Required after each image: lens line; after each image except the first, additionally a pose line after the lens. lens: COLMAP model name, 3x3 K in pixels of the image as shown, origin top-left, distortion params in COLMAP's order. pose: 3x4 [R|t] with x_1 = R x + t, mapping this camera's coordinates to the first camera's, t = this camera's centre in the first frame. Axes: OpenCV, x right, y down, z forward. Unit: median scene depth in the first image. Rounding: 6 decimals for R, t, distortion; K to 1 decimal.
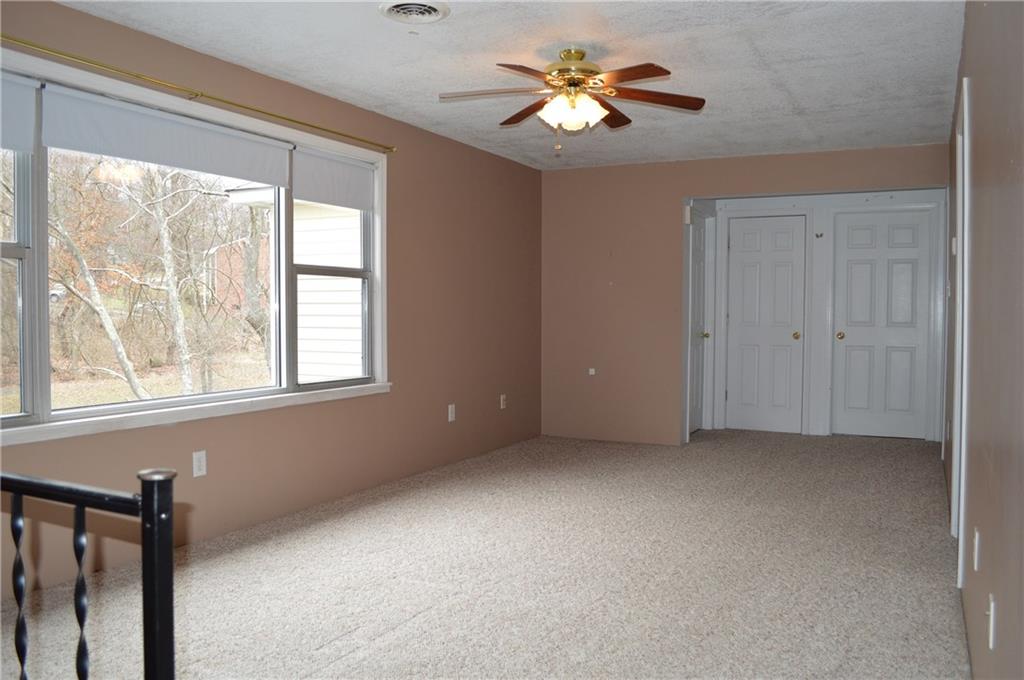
lens RADIAL K [[826.5, 0, 512.0], [0, 826.5, 340.0], [0, 0, 1]] dist [-0.049304, -0.004022]
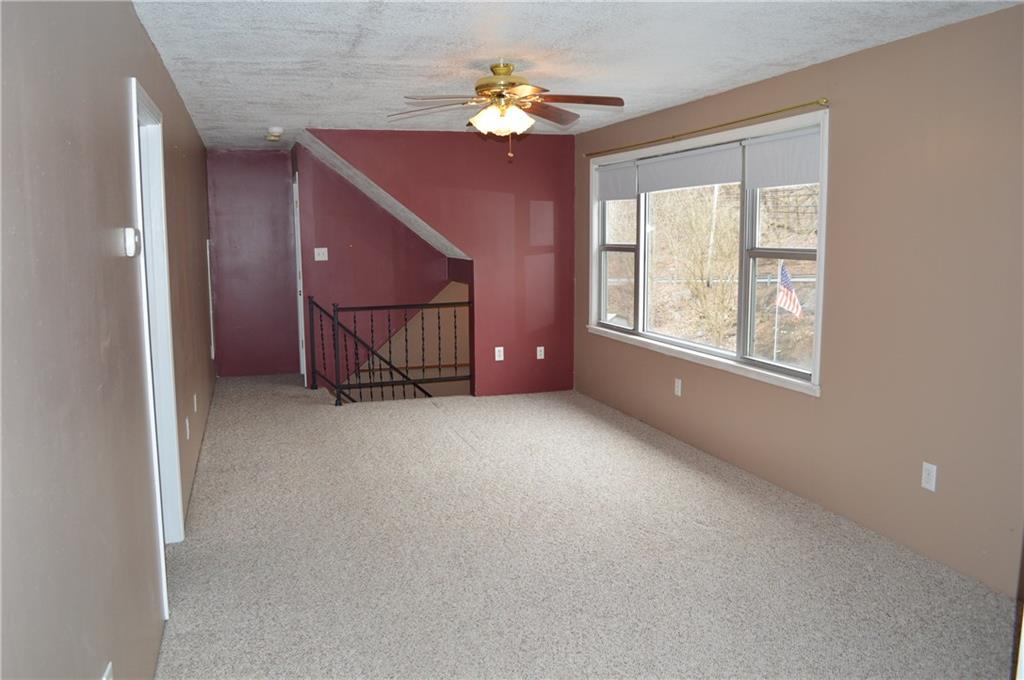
lens RADIAL K [[826.5, 0, 512.0], [0, 826.5, 340.0], [0, 0, 1]] dist [-0.049304, -0.004022]
pose [[-0.712762, 0.095139, -0.694923, 0.859180], [-0.017652, 0.988011, 0.153371, -0.156747], [0.701184, 0.121584, -0.702538, 1.821683]]
